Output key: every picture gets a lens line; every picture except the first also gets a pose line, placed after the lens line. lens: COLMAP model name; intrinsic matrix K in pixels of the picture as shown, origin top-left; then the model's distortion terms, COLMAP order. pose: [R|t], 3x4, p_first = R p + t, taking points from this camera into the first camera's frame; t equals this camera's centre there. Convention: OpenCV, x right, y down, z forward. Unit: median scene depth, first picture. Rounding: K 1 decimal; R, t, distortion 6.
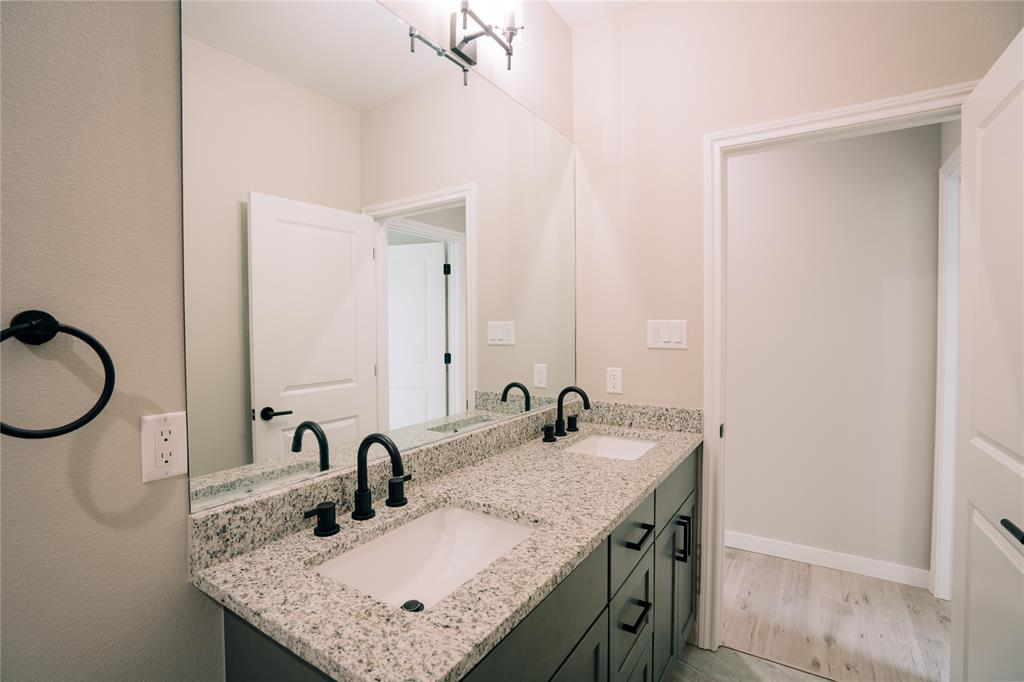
lens RADIAL K [[478.4, 0, 513.9], [0, 478.4, 335.7], [0, 0, 1]] dist [-0.060836, 0.021878]
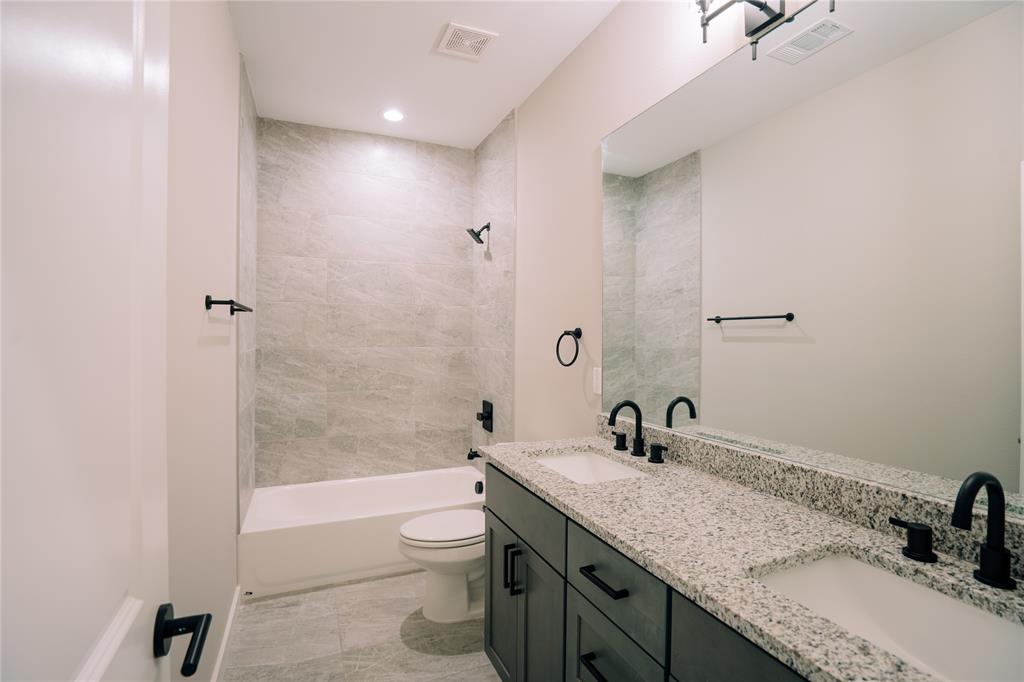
lens RADIAL K [[478.4, 0, 513.9], [0, 478.4, 335.7], [0, 0, 1]] dist [-0.060836, 0.021878]
pose [[-0.553792, 0.000395, -0.832655, 0.959787], [-0.019686, 0.999714, 0.013568, -0.018120], [0.832422, 0.023905, -0.553626, 1.202387]]
